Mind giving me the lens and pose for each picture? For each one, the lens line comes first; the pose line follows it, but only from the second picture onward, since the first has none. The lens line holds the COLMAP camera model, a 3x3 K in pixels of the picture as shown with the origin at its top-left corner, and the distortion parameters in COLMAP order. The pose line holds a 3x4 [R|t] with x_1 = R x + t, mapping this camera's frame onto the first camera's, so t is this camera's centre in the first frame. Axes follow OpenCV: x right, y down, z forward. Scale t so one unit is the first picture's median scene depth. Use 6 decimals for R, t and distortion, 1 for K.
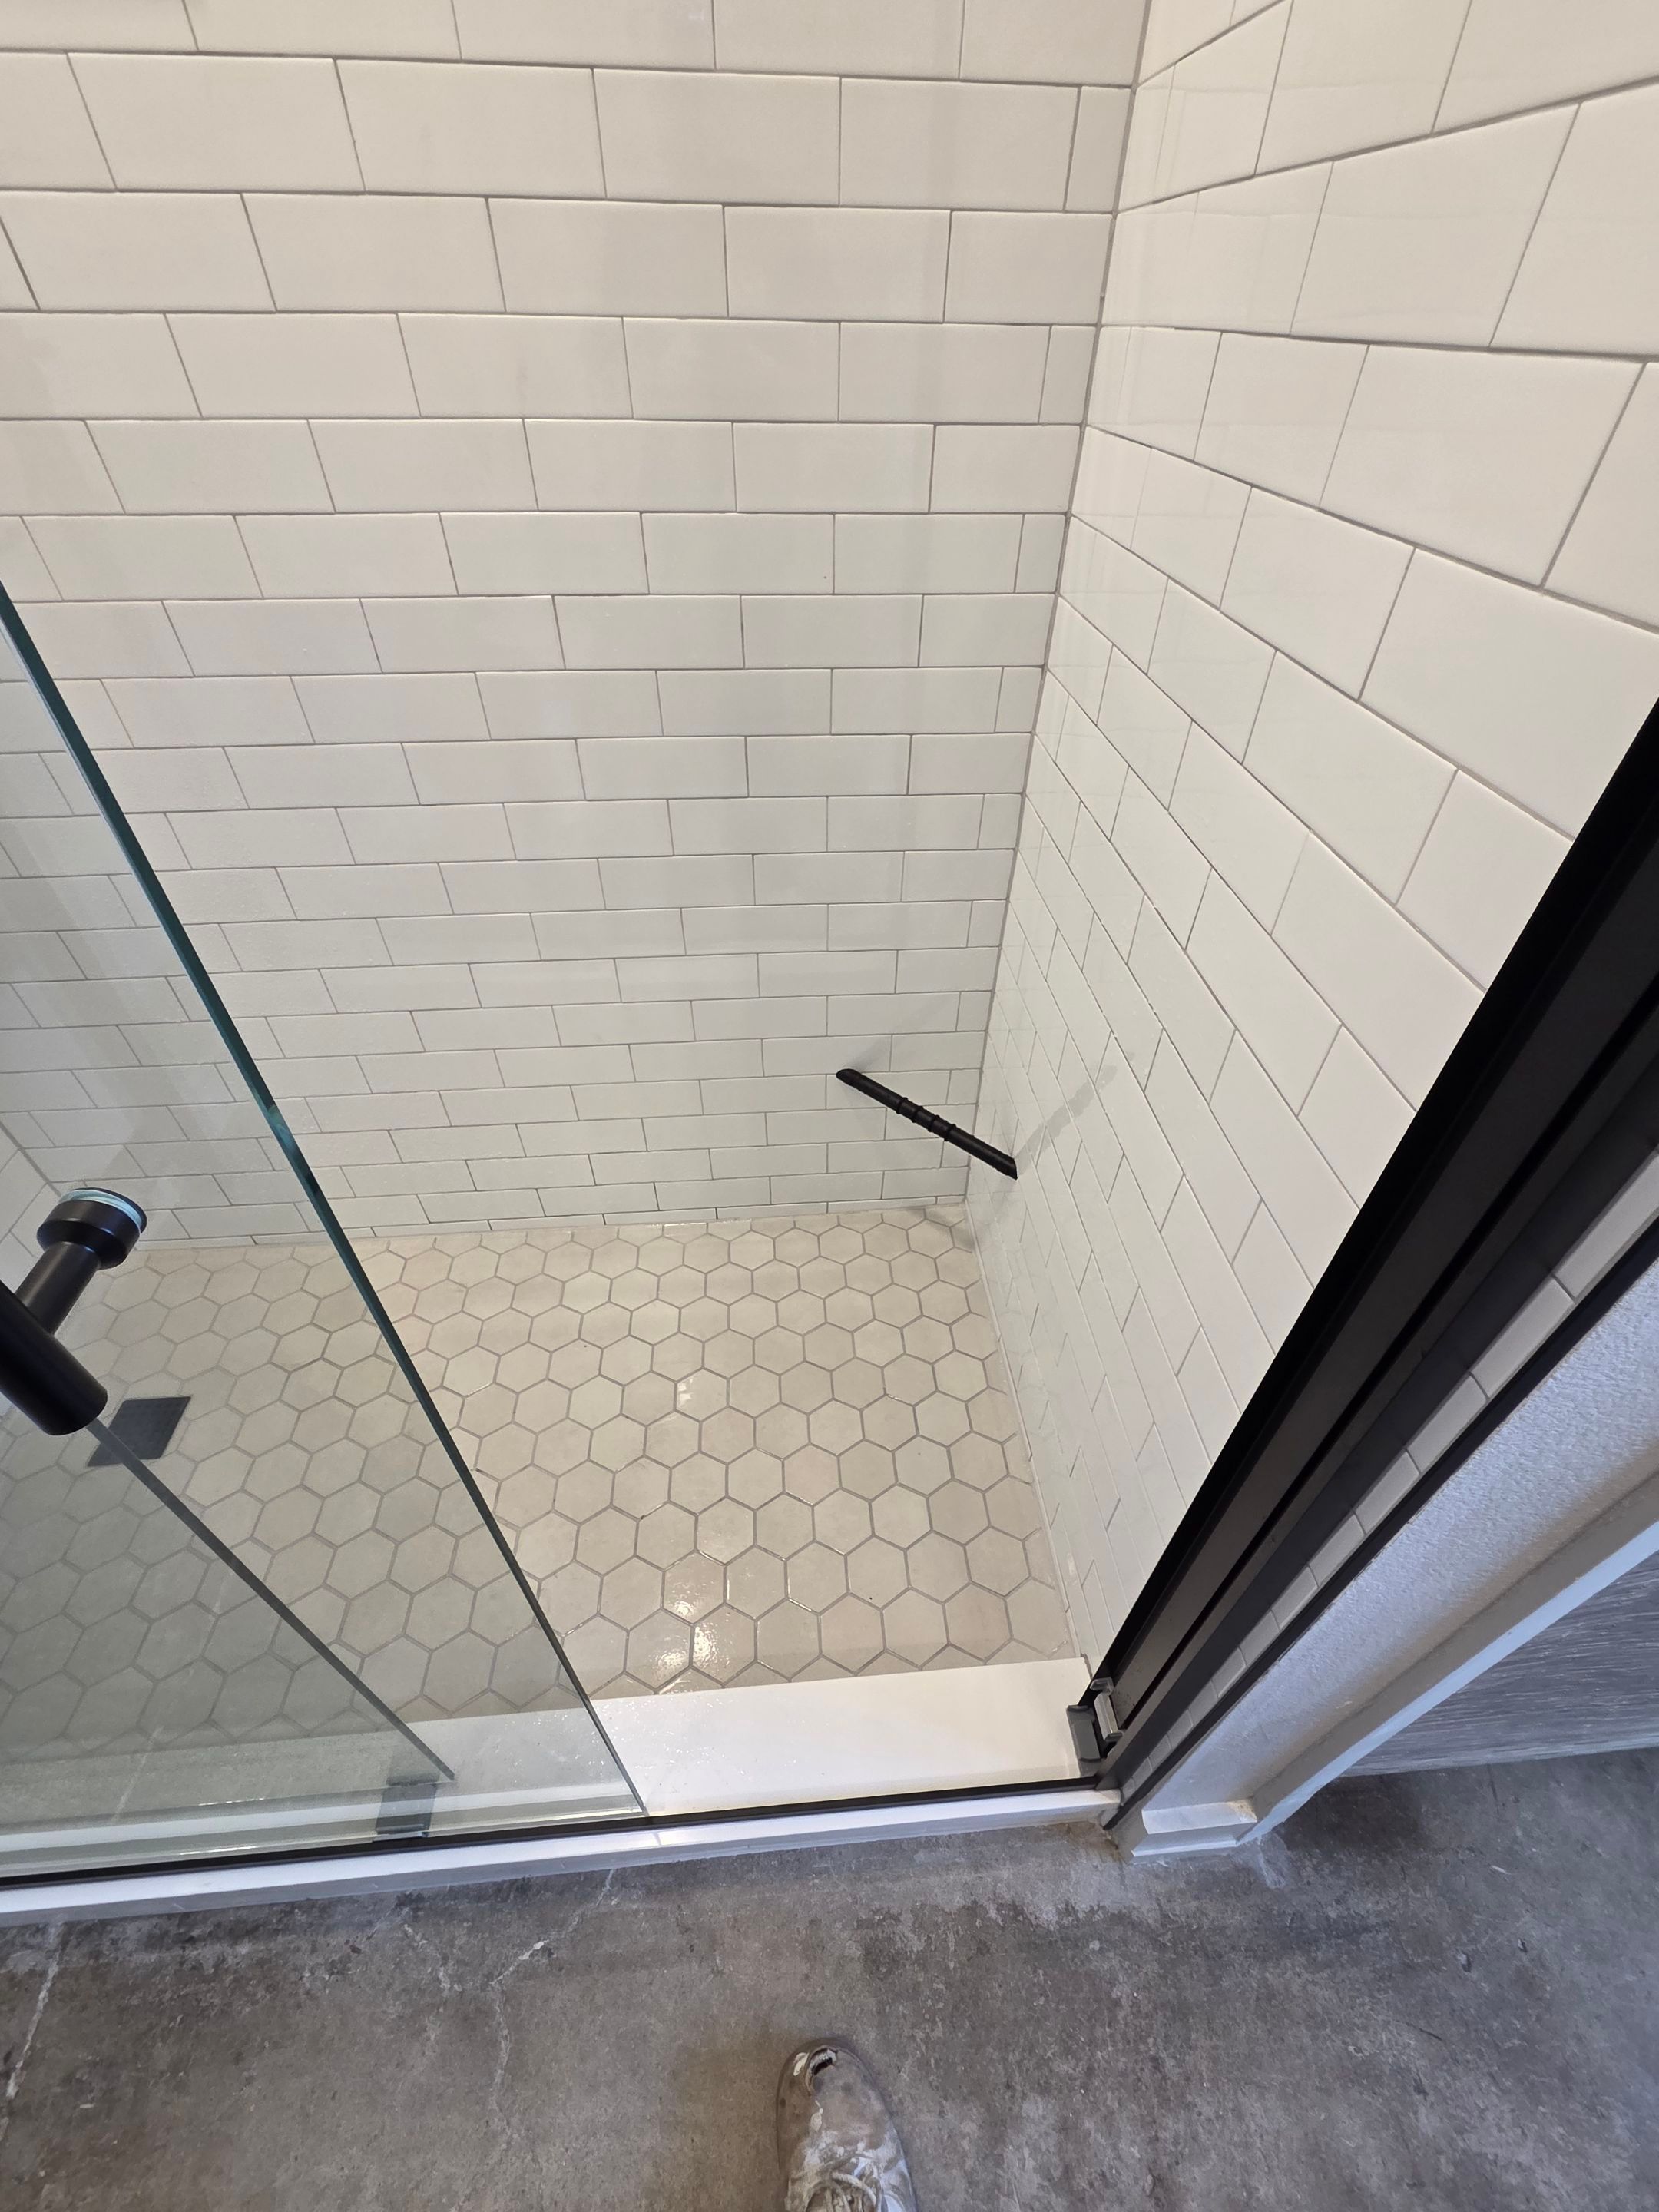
lens RADIAL K [[905.5, 0, 838.4], [0, 905.5, 1096.9], [0, 0, 1]] dist [0.002936, -0.000869]
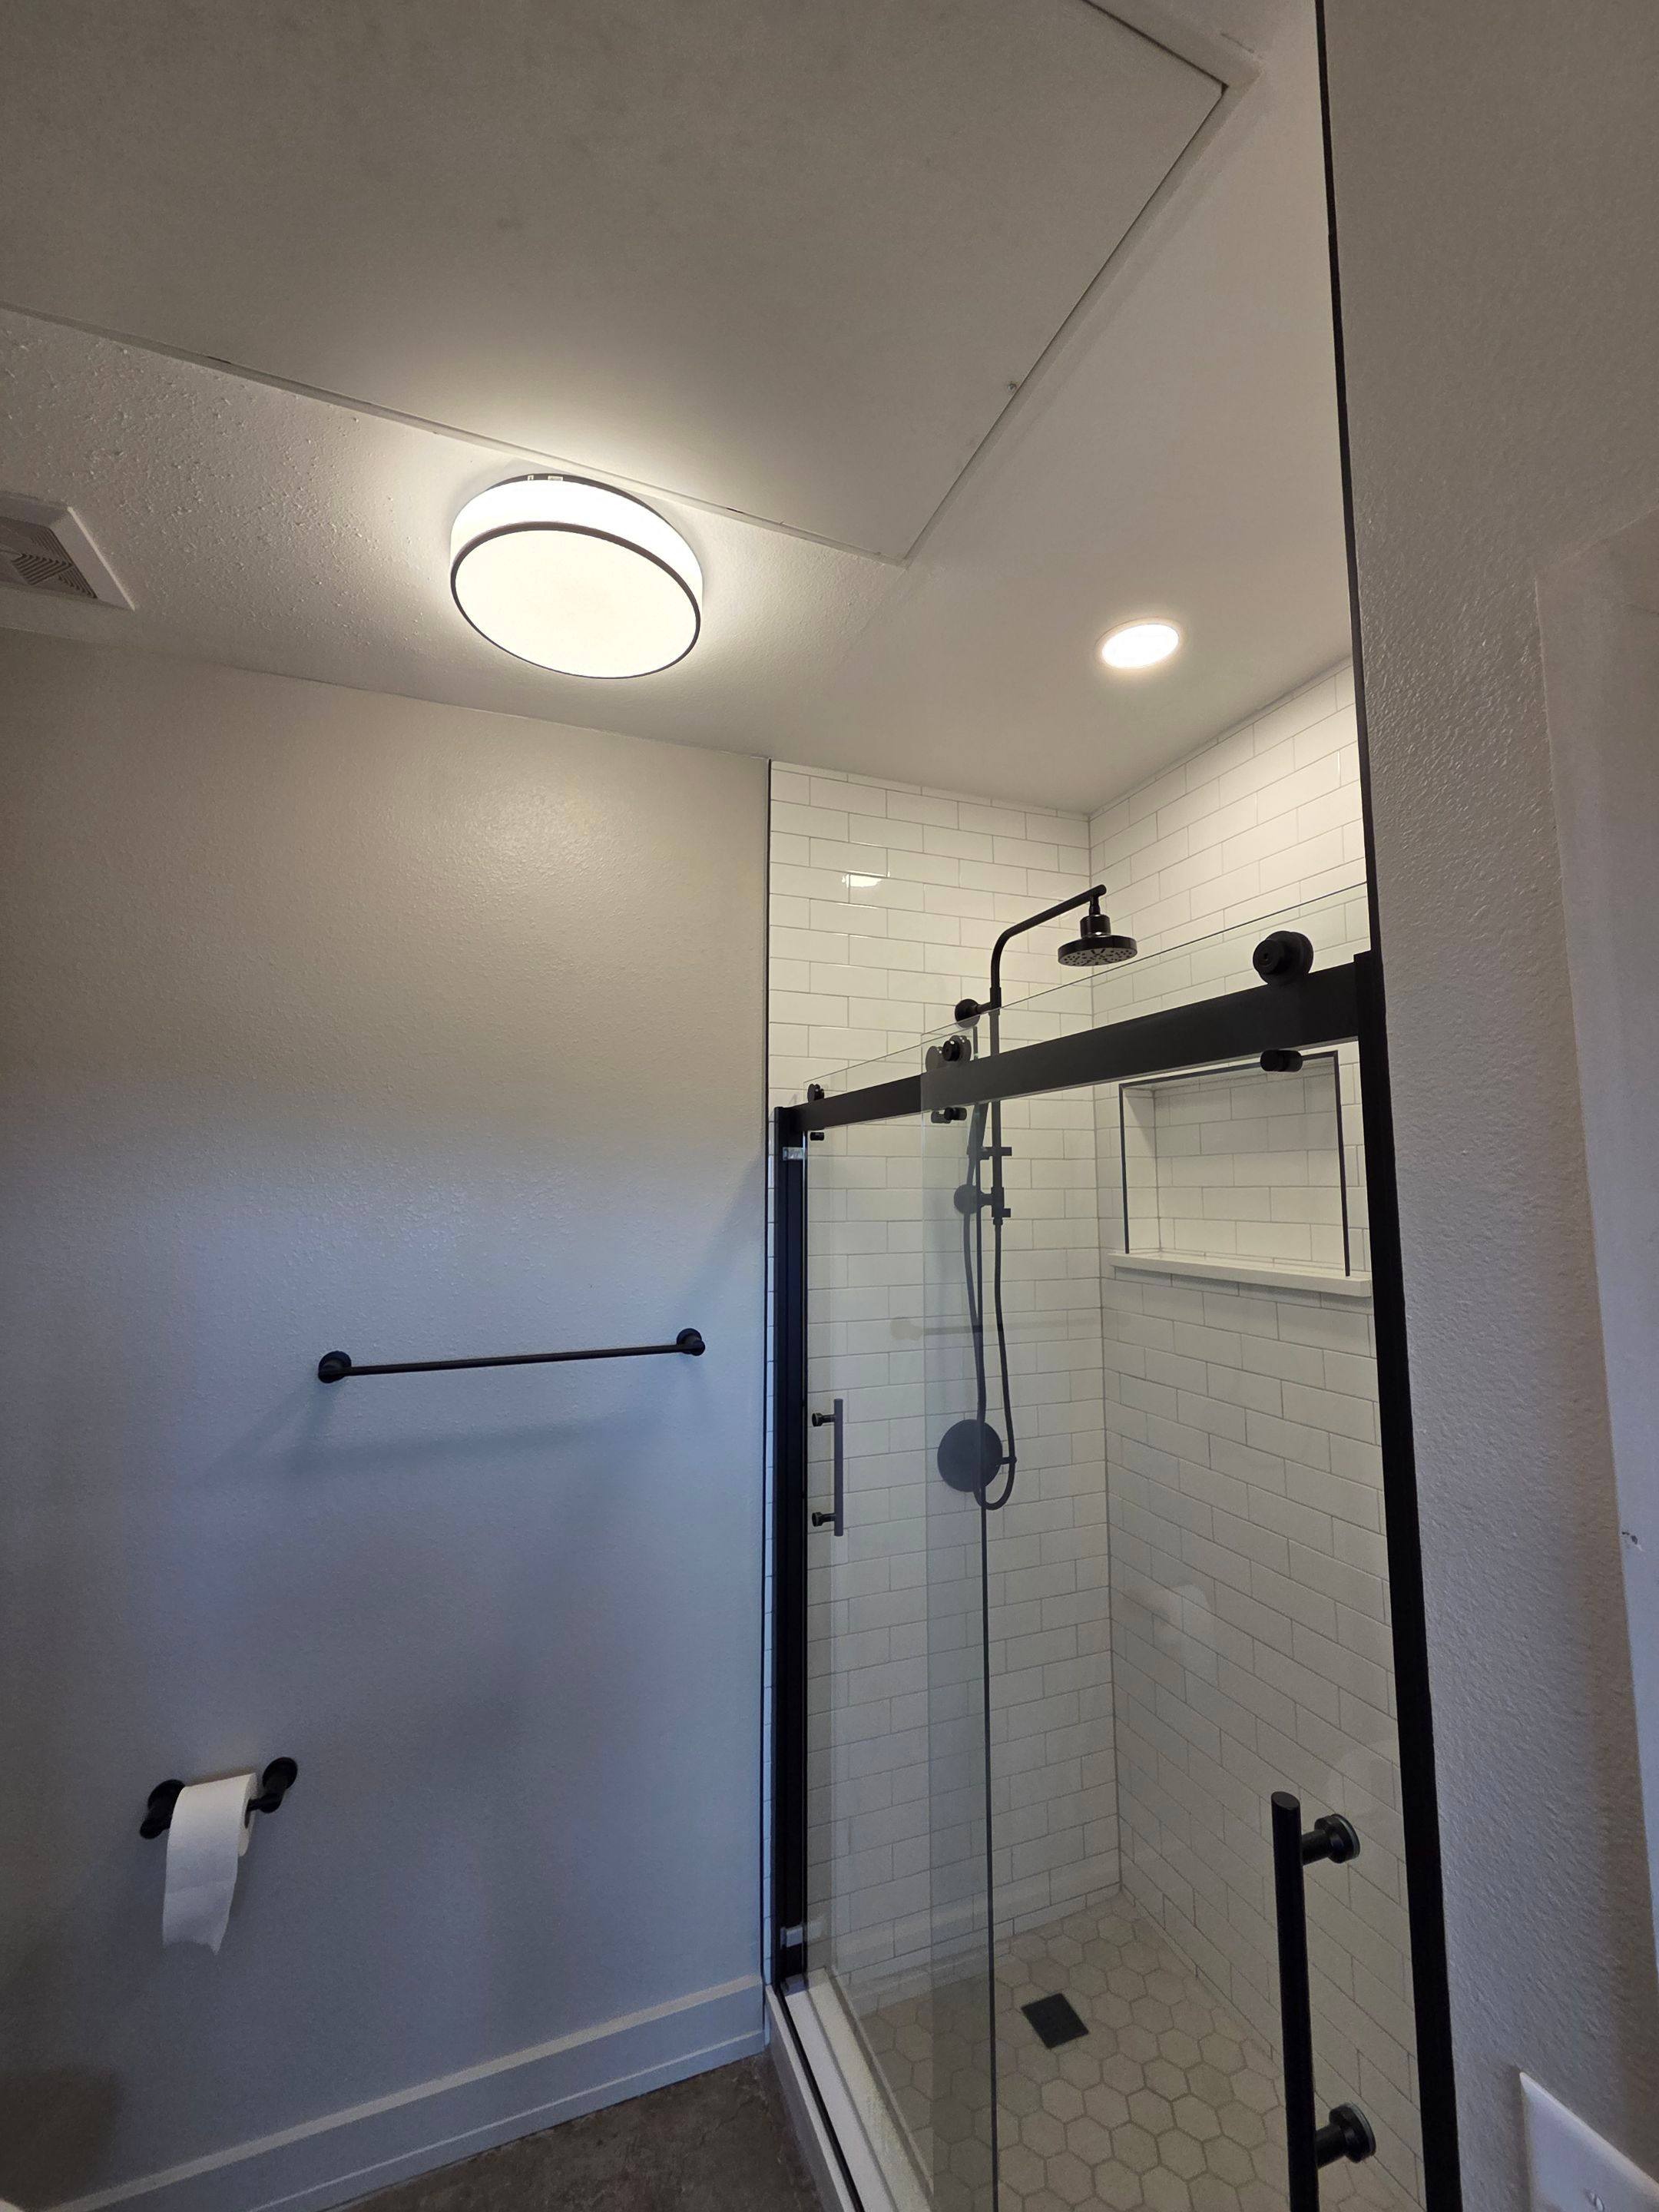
lens RADIAL K [[905.5, 0, 834.2], [0, 905.5, 1099.1], [0, 0, 1]] dist [0.002936, -0.000869]
pose [[0.285107, -0.103138, -0.952931, 0.818835], [-0.627951, 0.731020, -0.266997, -0.112129], [0.724149, 0.674516, 0.143653, -0.536637]]
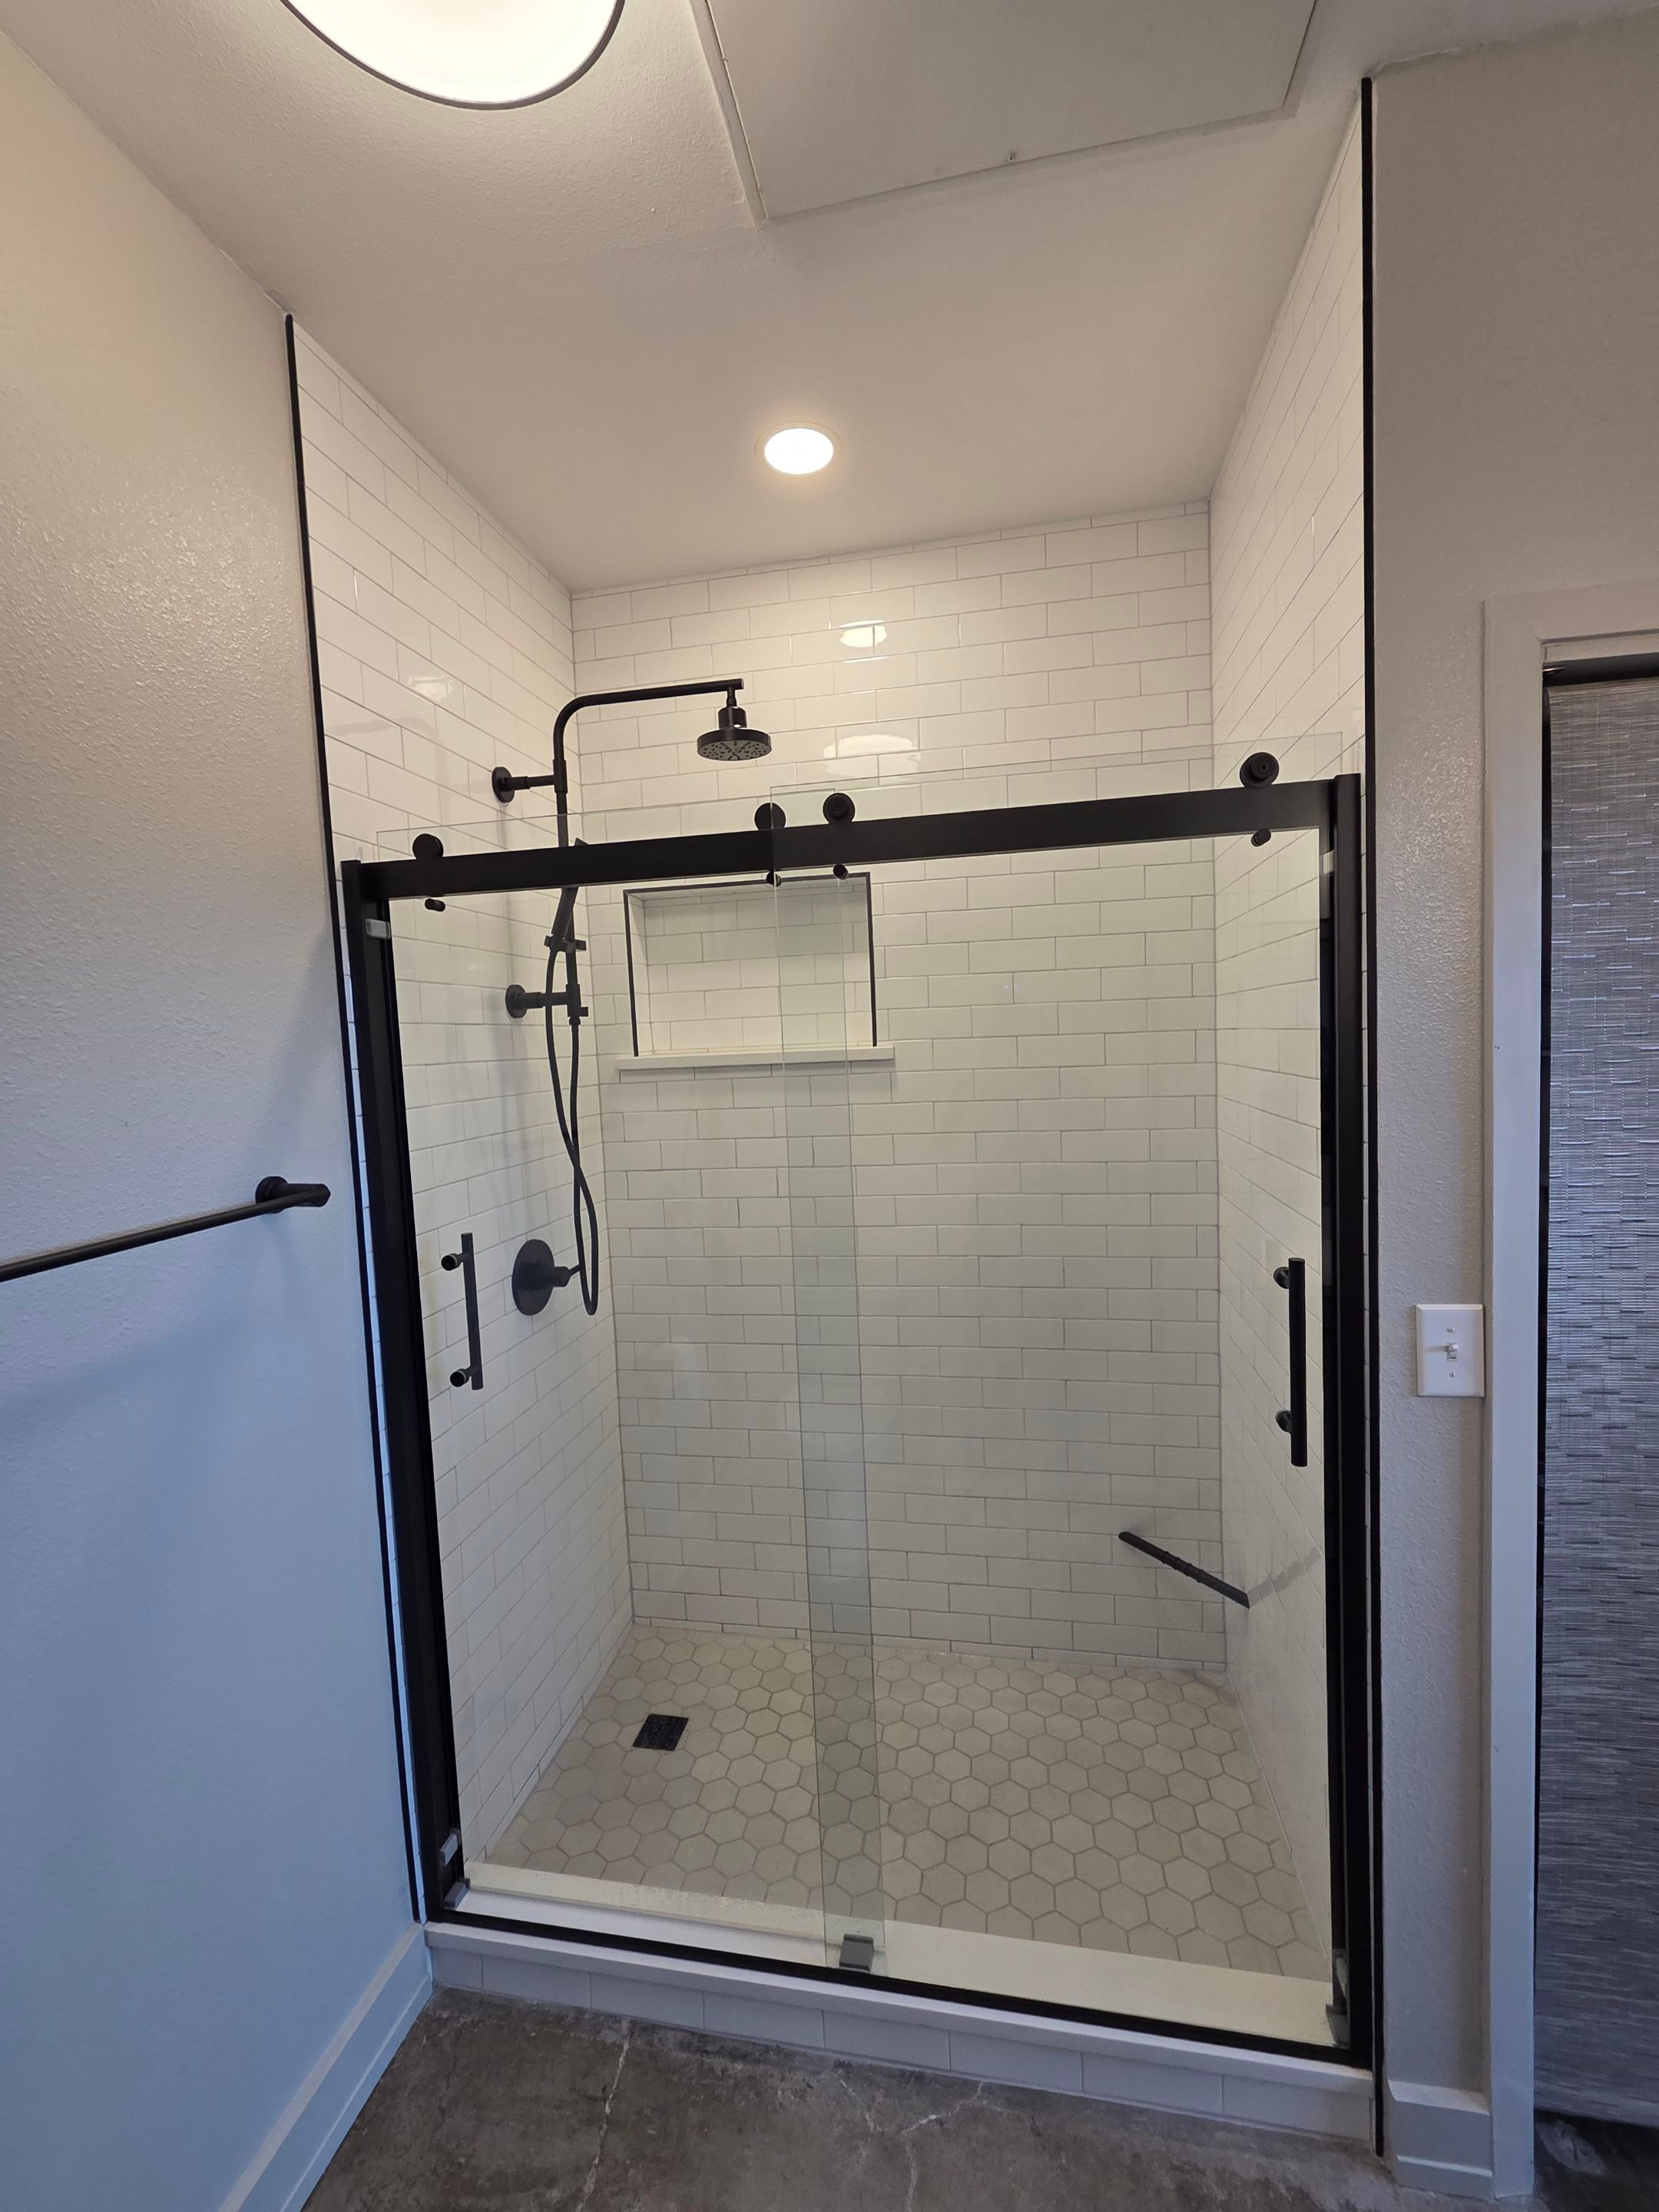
lens RADIAL K [[905.5, 0, 832.7], [0, 905.5, 1096.3], [0, 0, 1]] dist [0.002936, -0.000869]
pose [[0.962451, -0.033993, -0.269317, -0.043045], [-0.135352, 0.799902, -0.584668, 0.487879], [0.235302, 0.599167, 0.765266, -1.031784]]
